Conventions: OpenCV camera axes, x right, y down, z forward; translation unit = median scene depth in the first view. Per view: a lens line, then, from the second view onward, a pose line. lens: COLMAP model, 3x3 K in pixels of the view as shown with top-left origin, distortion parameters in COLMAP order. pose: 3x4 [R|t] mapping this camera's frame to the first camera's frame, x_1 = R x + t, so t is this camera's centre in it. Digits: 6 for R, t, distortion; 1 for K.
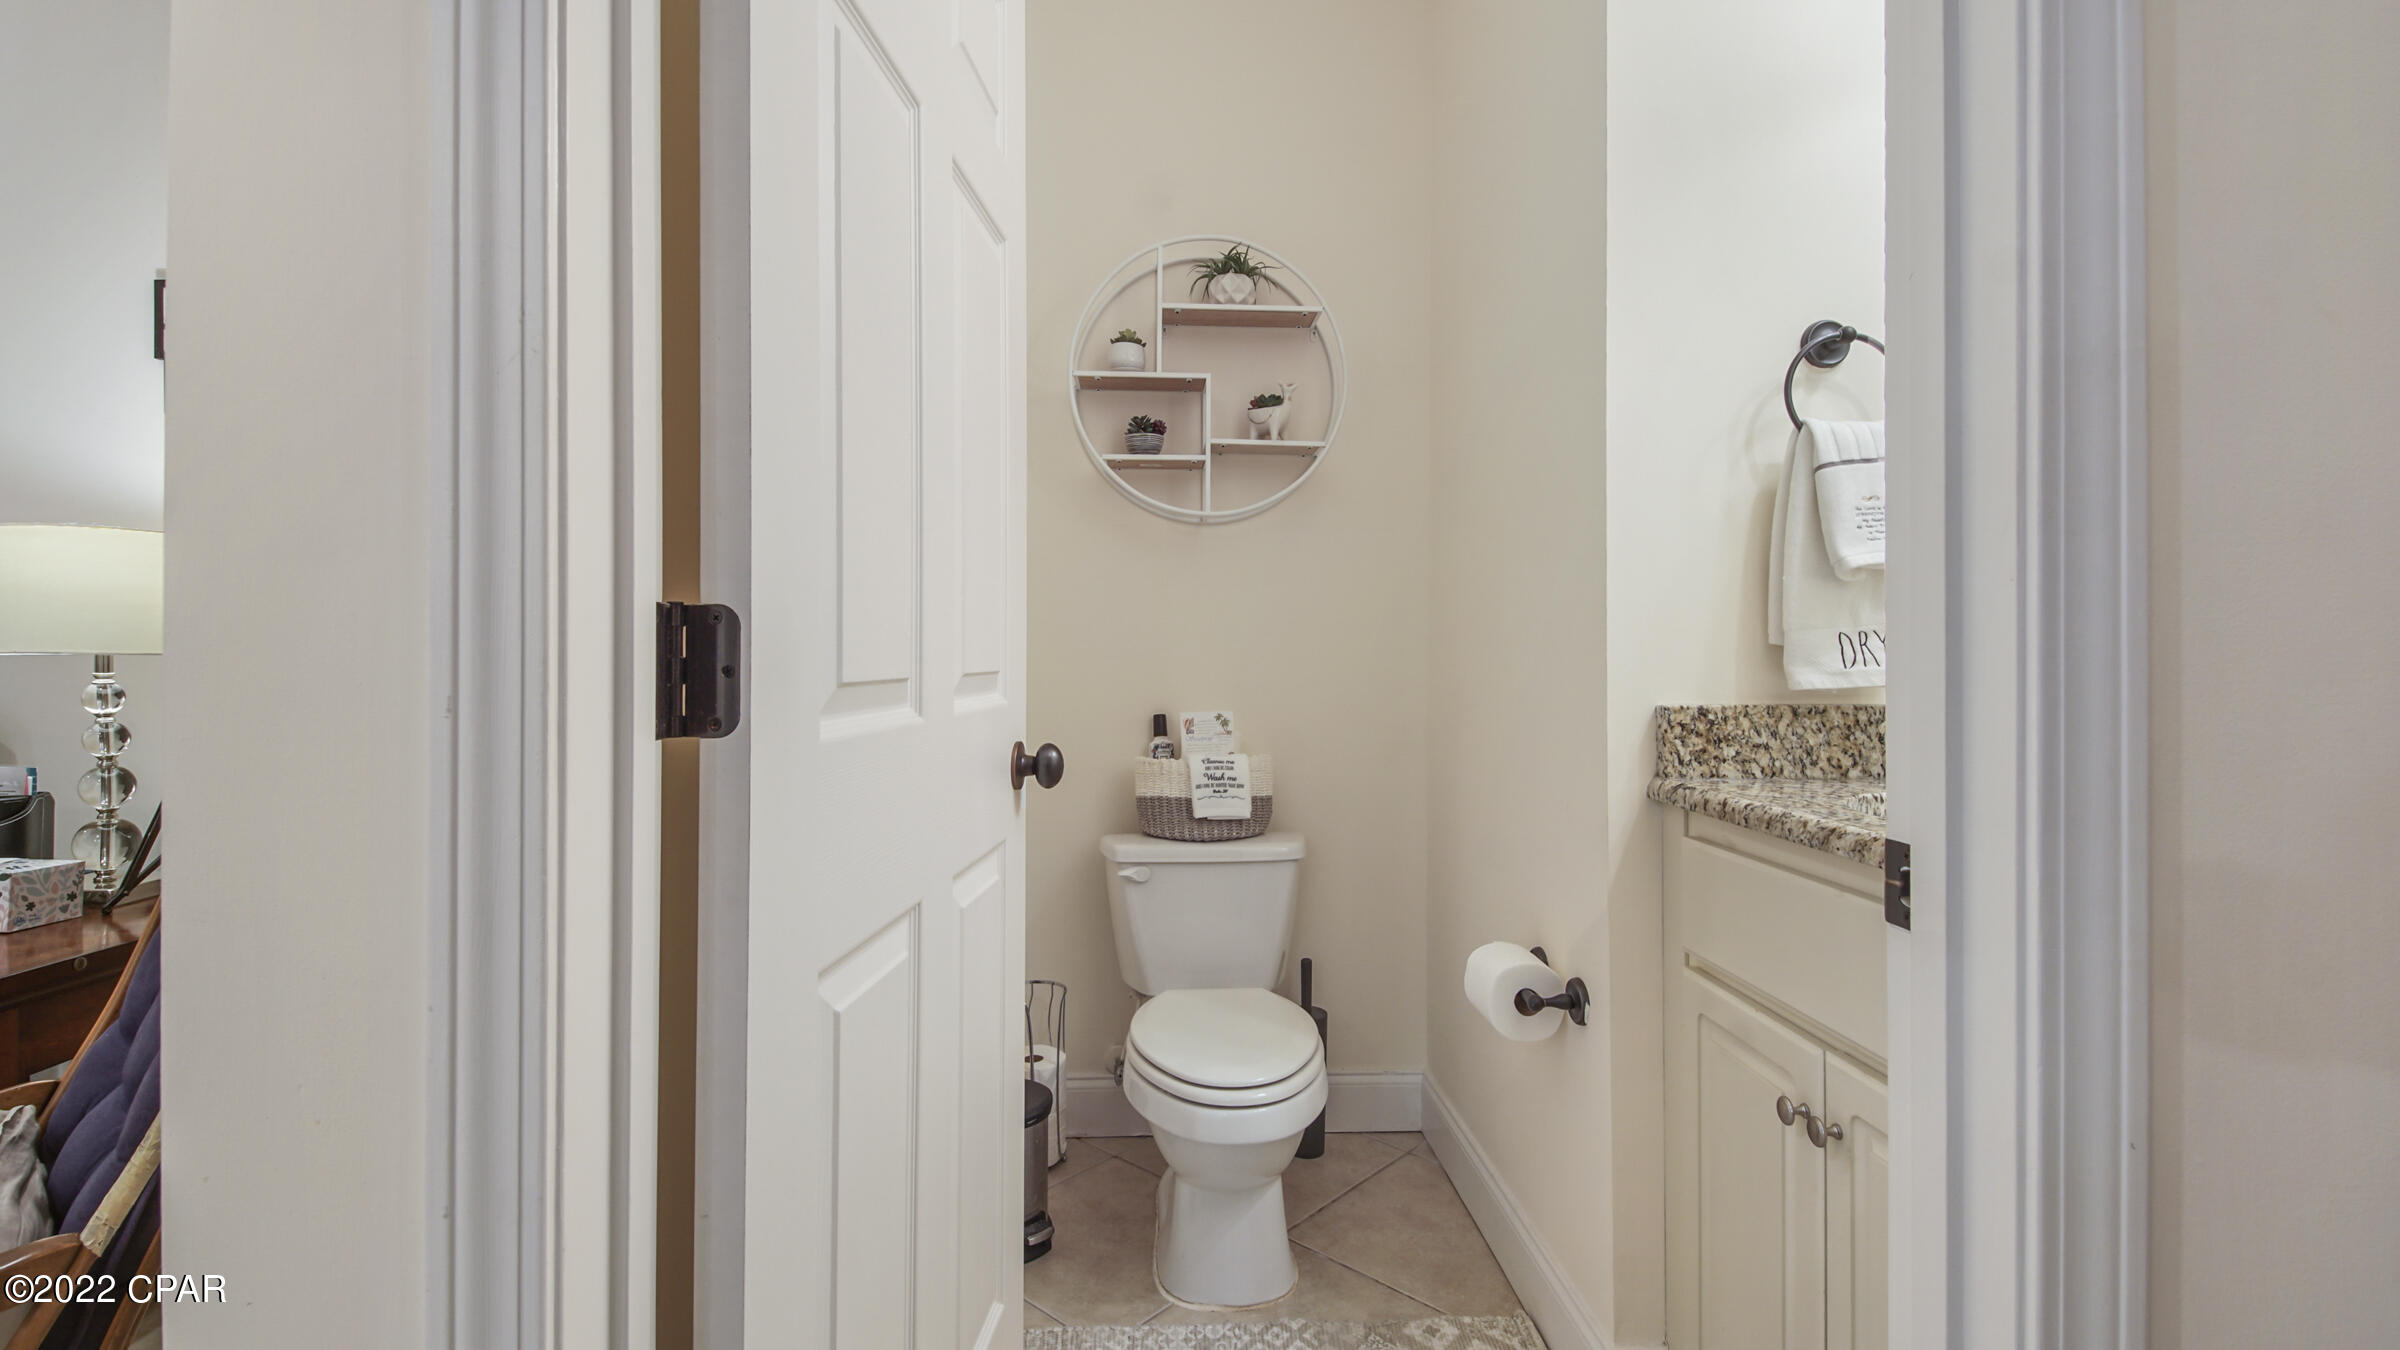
lens RADIAL K [[964.4, 0, 1200.0], [0, 964.4, 675.0], [0, 0, 1]] dist [0.000716, -0.016280]
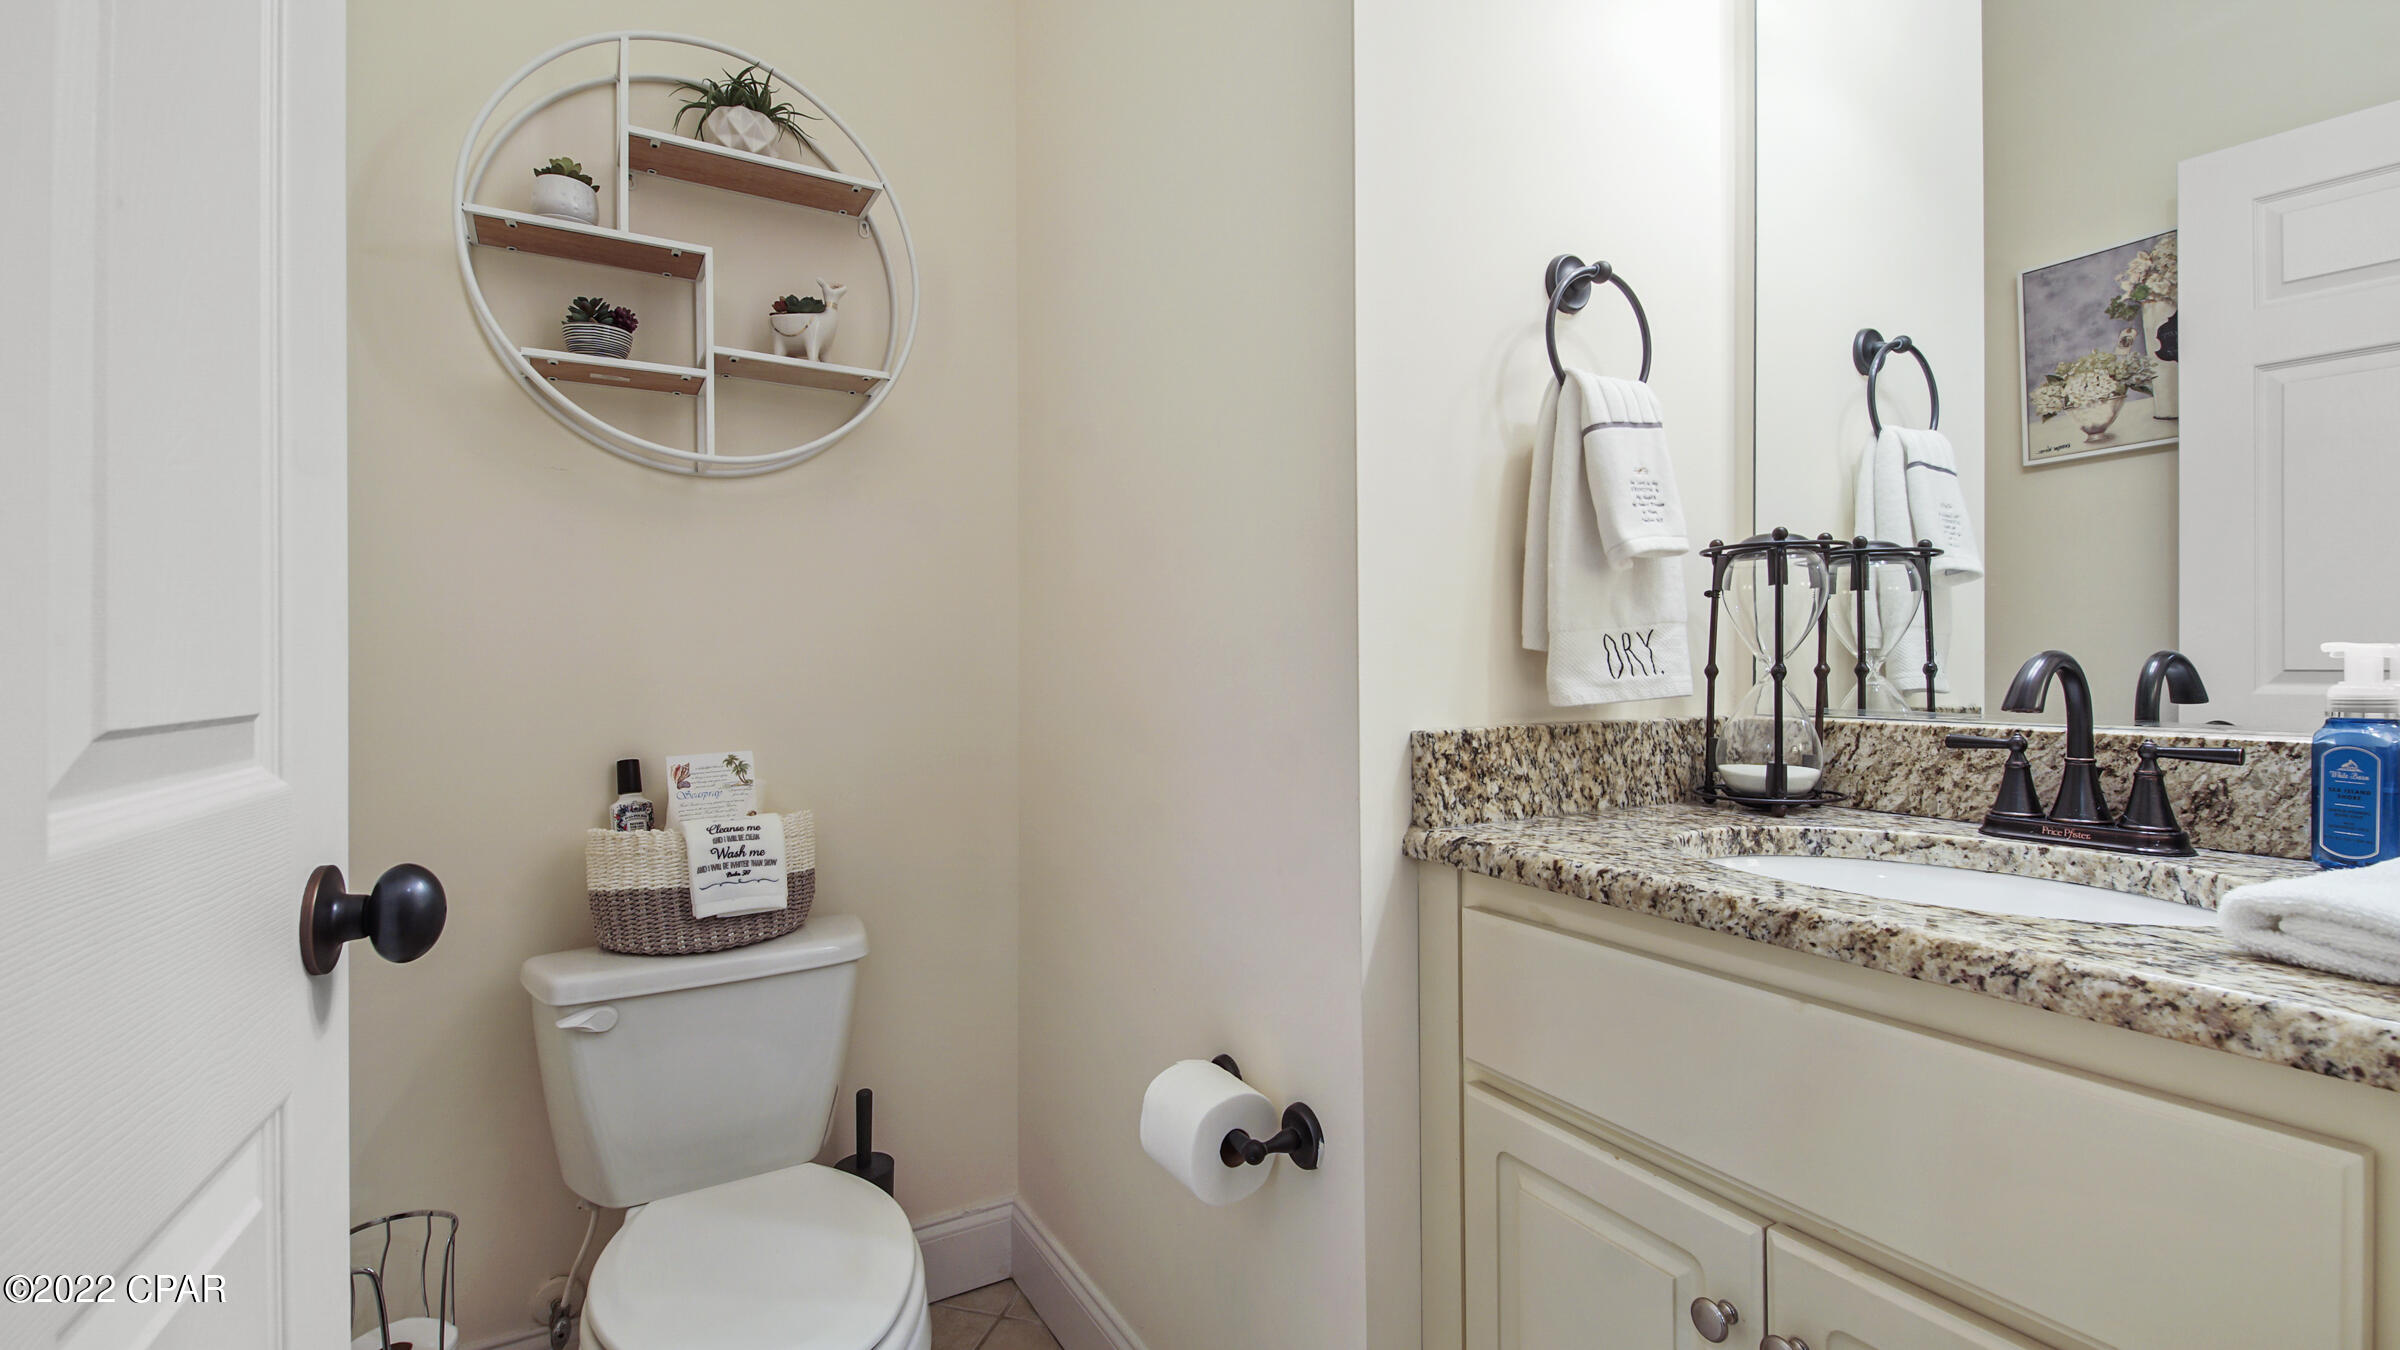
lens RADIAL K [[1079.2, 0, 1218.4], [0, 1079.2, 668.1], [0, 0, 1]] dist [0.035873, -0.025790]
pose [[0.890284, -0.009398, 0.455308, -0.042095], [0.017681, 0.999747, -0.013937, -0.008236], [-0.455062, 0.020458, 0.890225, 0.313767]]
